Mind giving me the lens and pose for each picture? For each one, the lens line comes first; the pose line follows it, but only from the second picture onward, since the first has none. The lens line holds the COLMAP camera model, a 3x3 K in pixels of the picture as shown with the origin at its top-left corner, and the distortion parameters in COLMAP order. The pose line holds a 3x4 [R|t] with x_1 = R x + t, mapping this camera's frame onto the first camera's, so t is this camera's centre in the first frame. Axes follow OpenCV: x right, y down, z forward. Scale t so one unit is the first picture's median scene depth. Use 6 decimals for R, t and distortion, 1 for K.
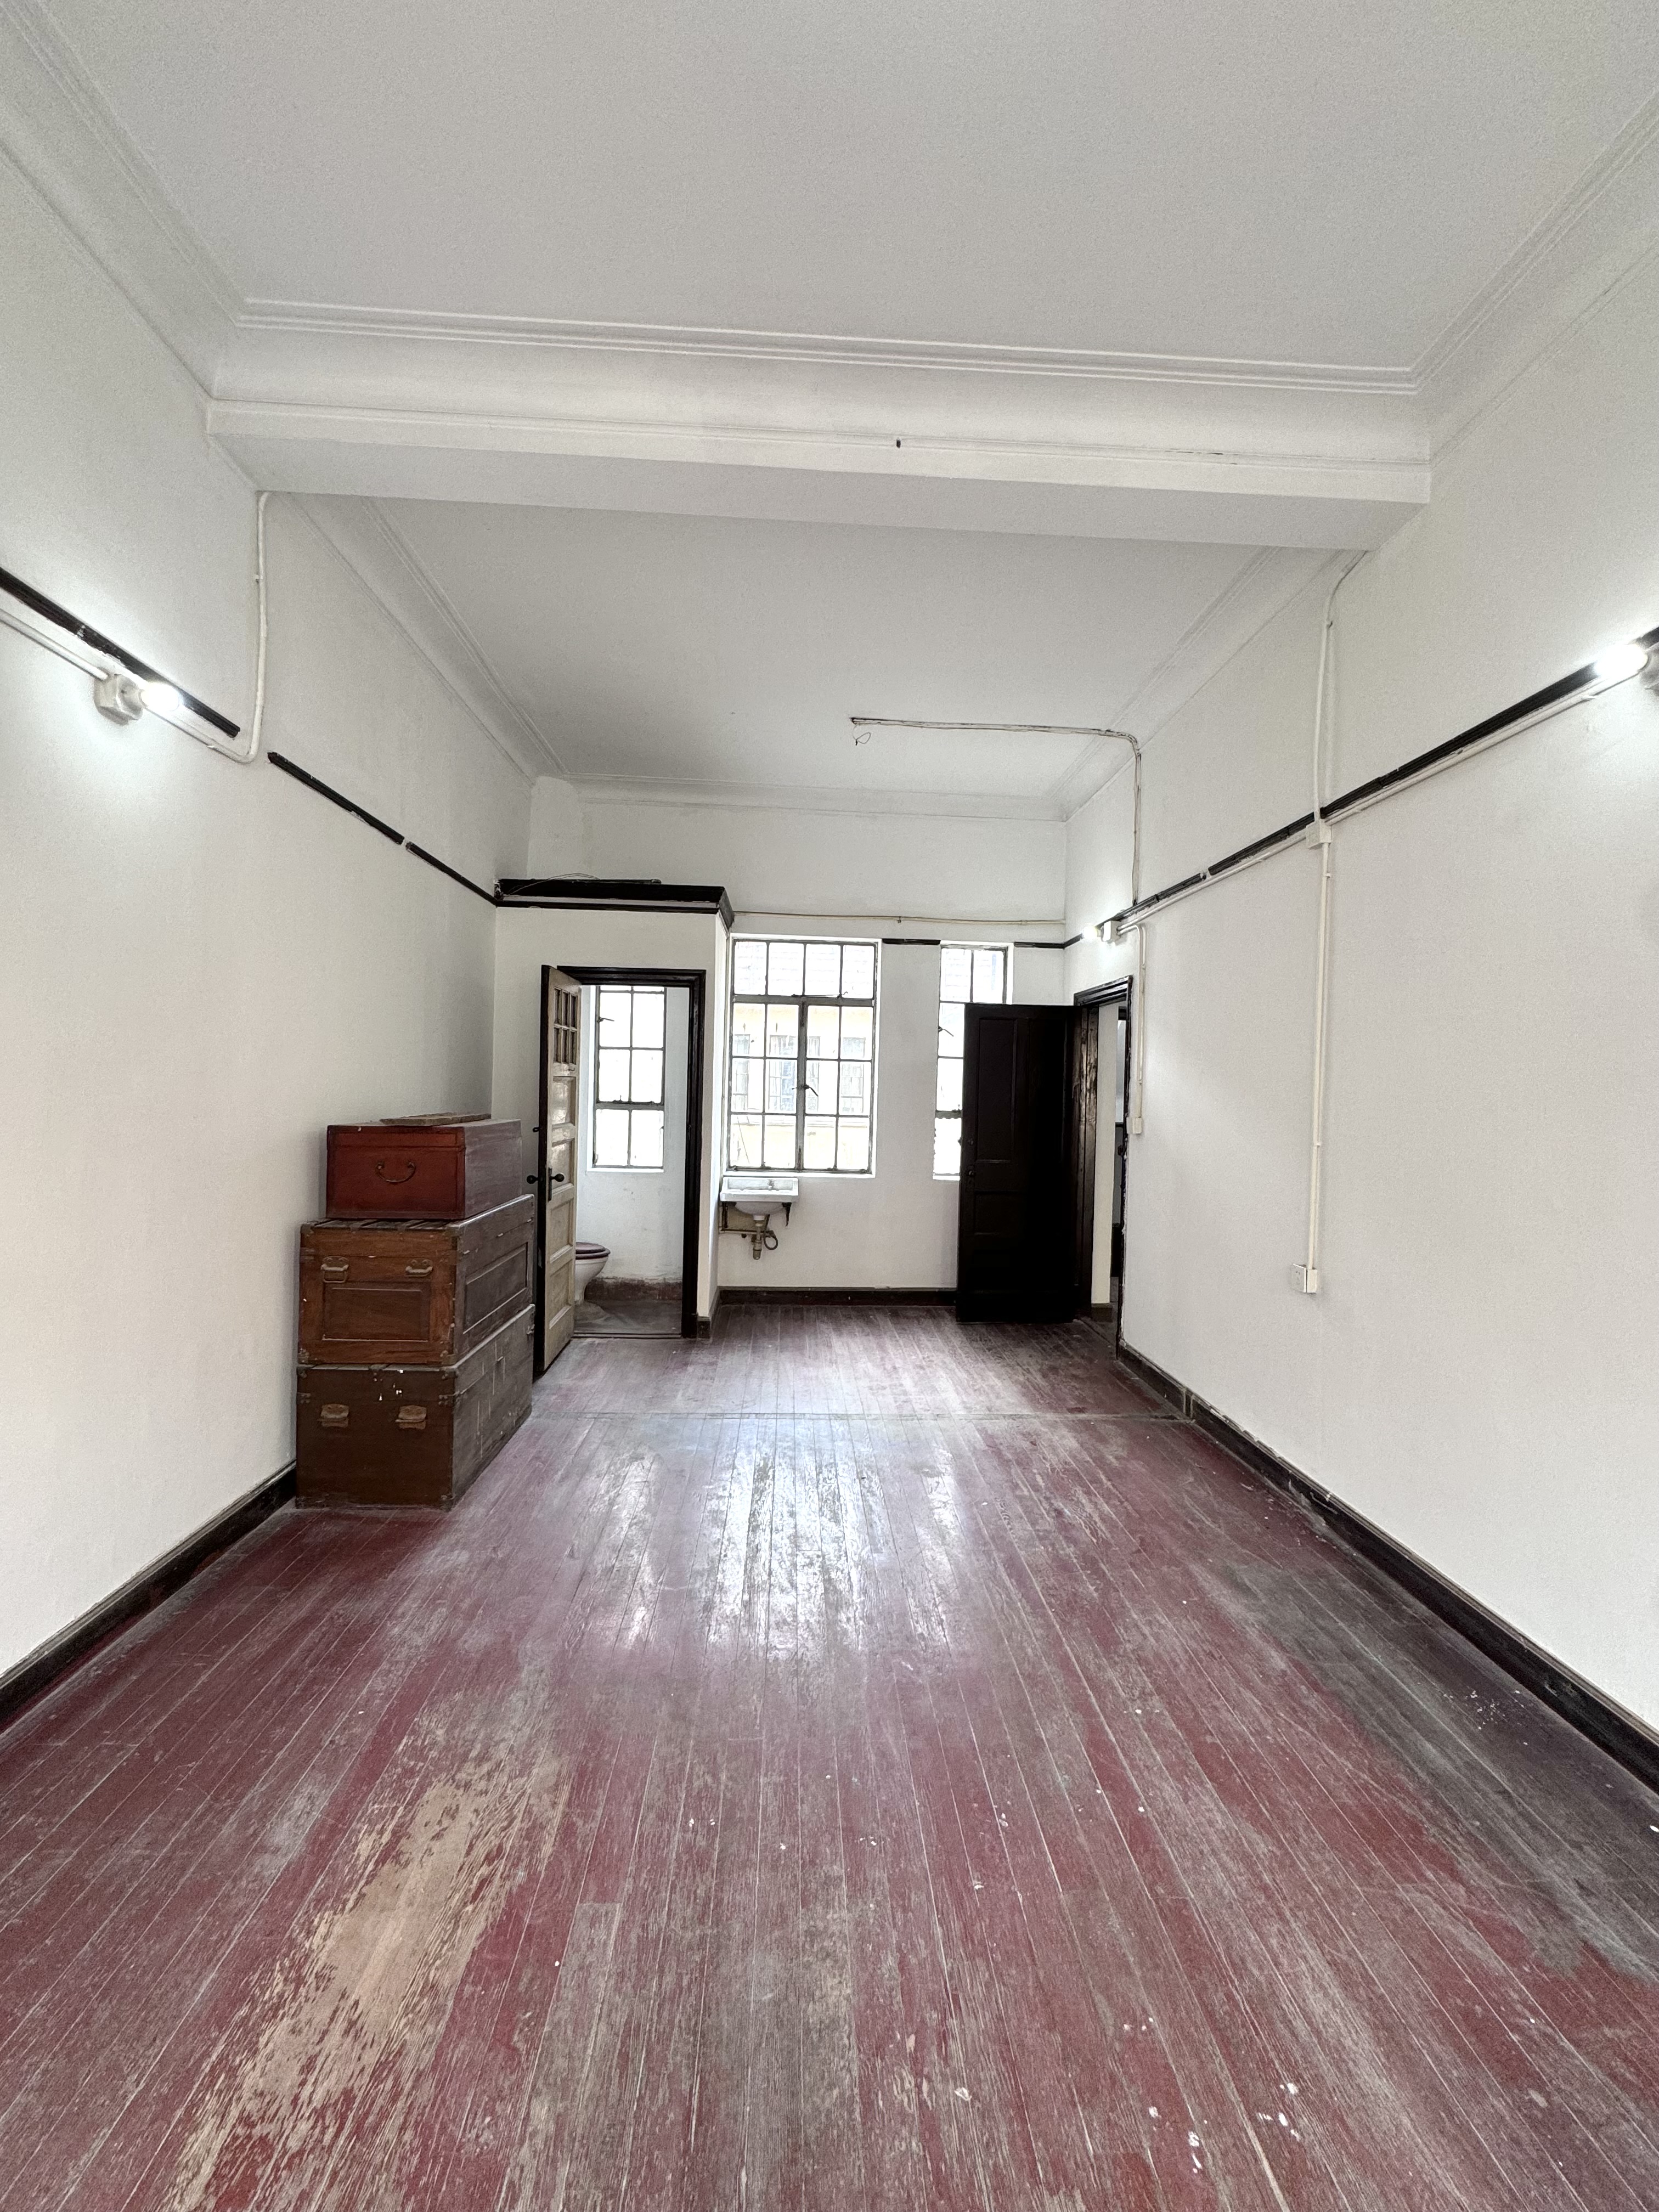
lens RADIAL K [[886.2, 0, 825.9], [0, 886.2, 1103.8], [0, 0, 1]] dist [-0.003226, 0.000201]
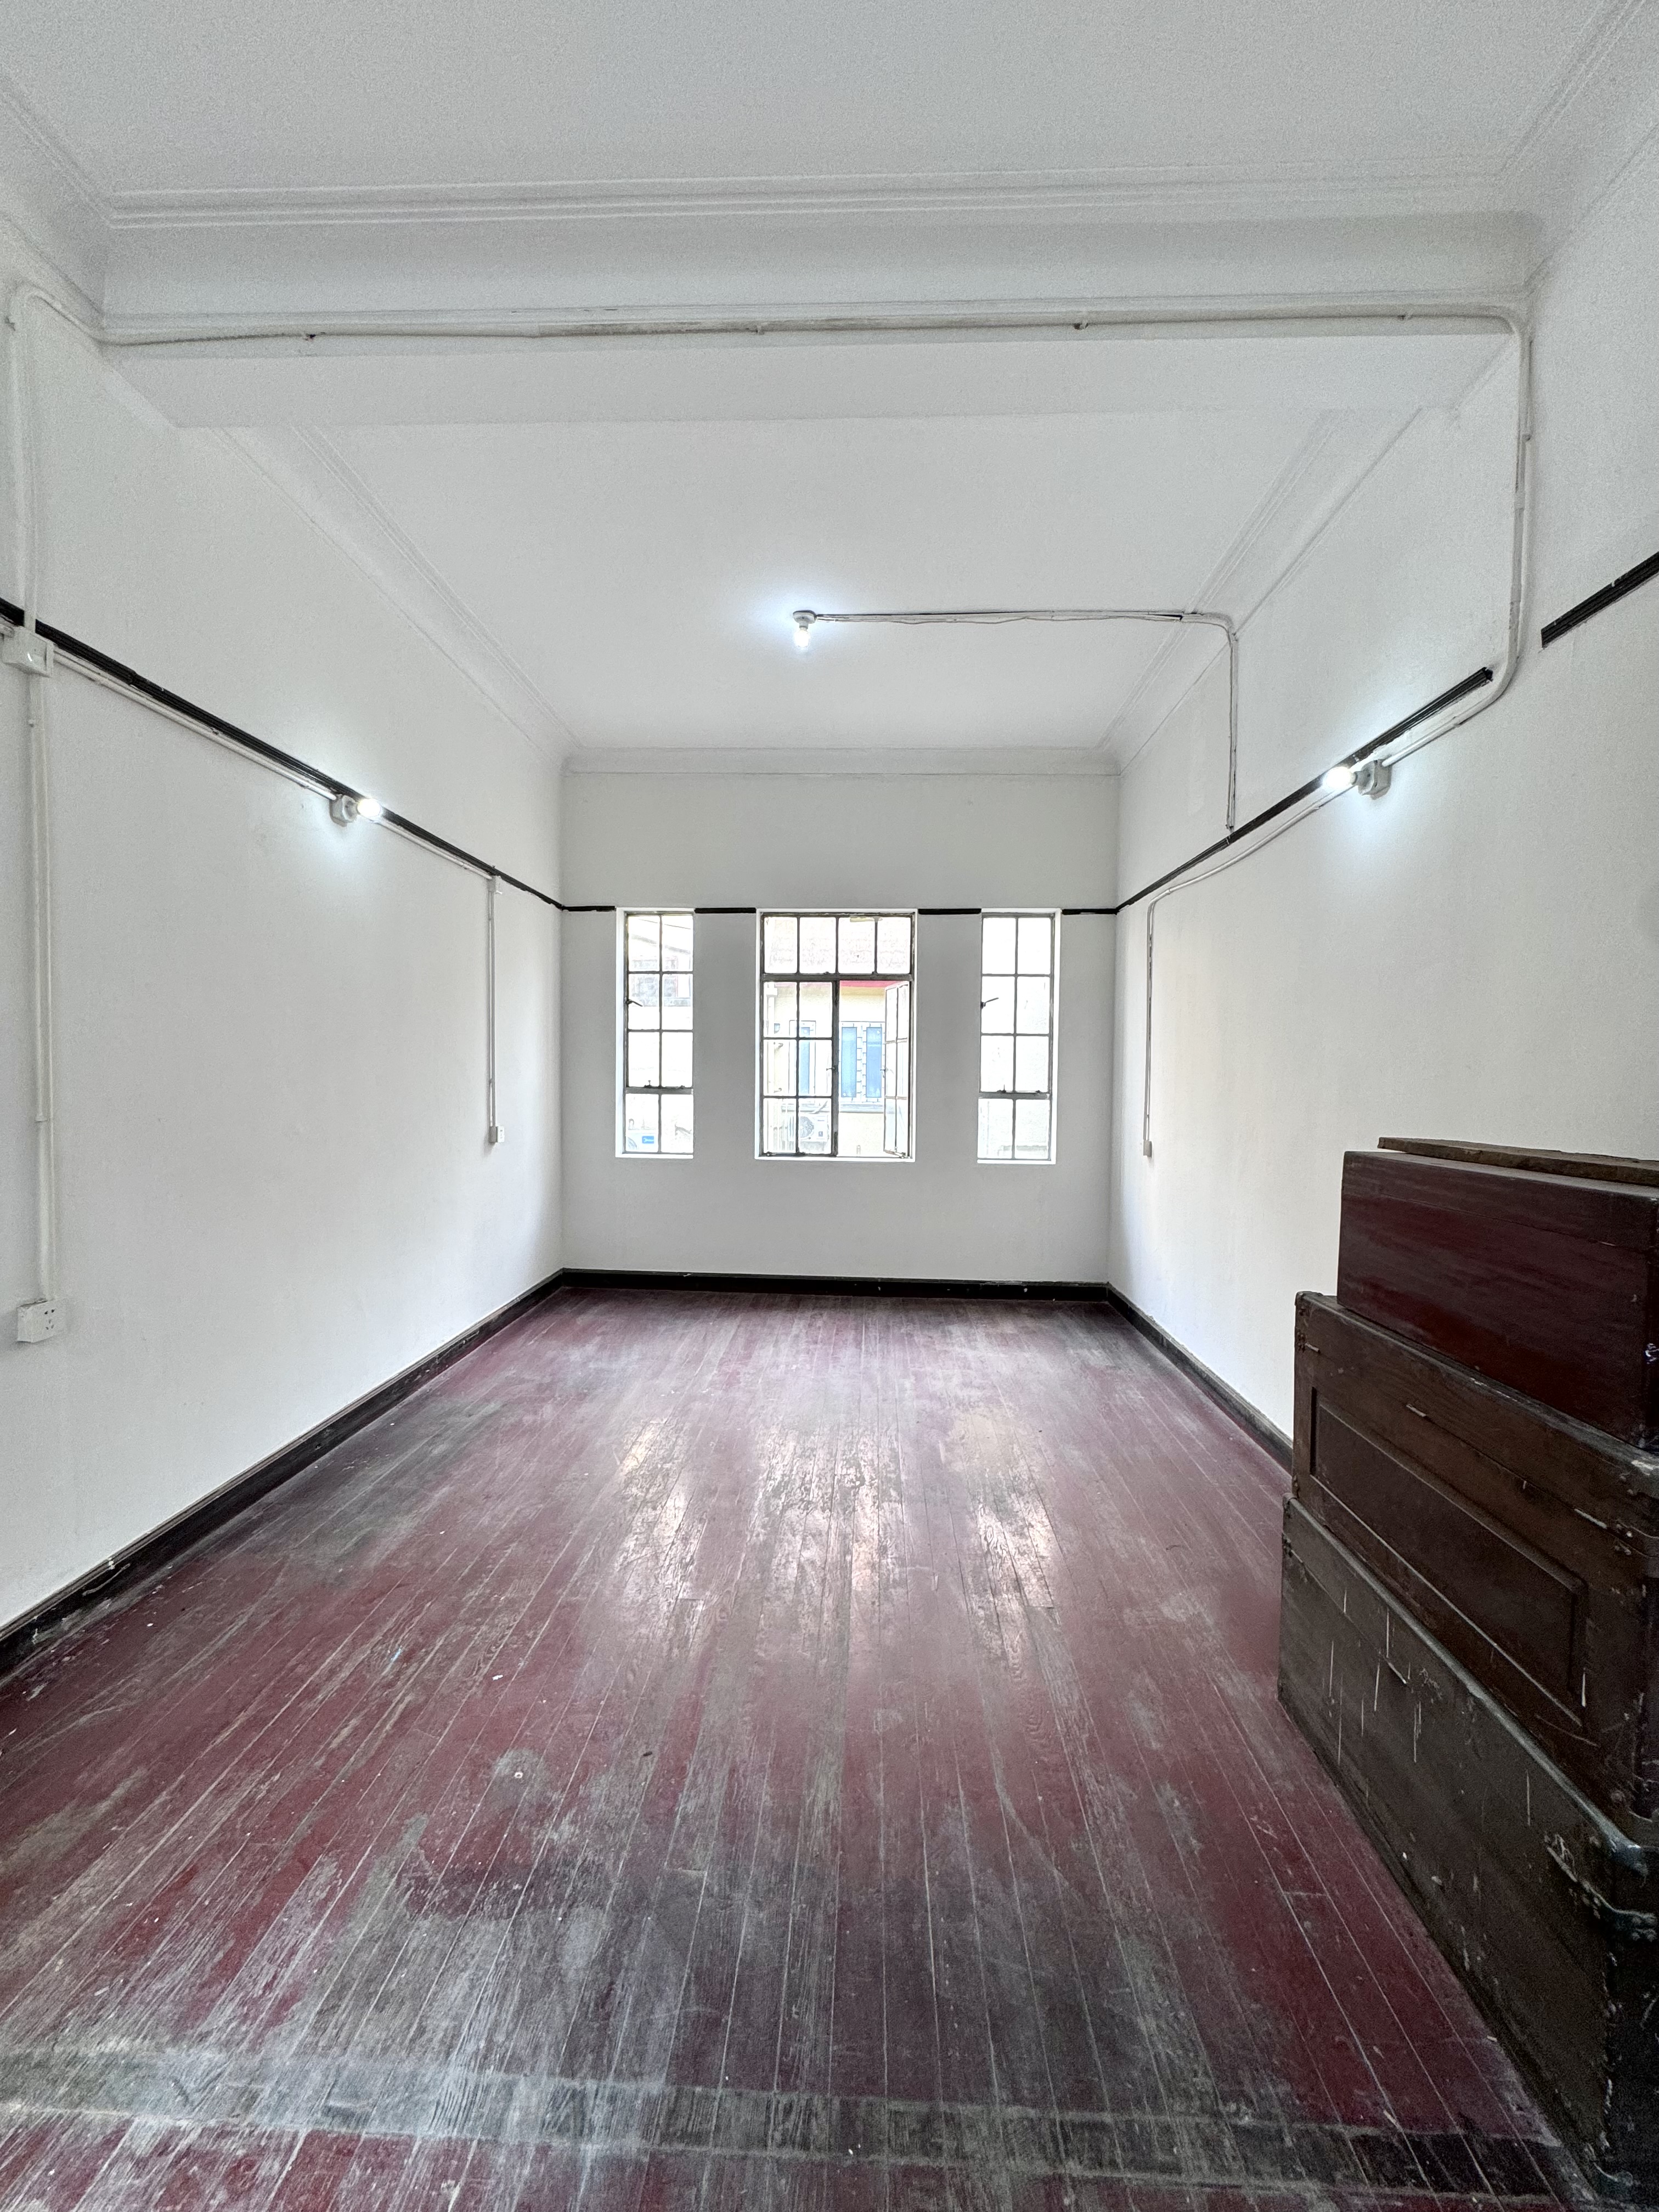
lens RADIAL K [[886.2, 0, 831.9], [0, 886.2, 1105.2], [0, 0, 1]] dist [-0.003226, 0.000201]
pose [[-0.995367, -0.041592, 0.086688, -0.133760], [-0.037273, 0.998010, 0.050860, -0.027615], [-0.088631, 0.047393, -0.994936, 1.932113]]
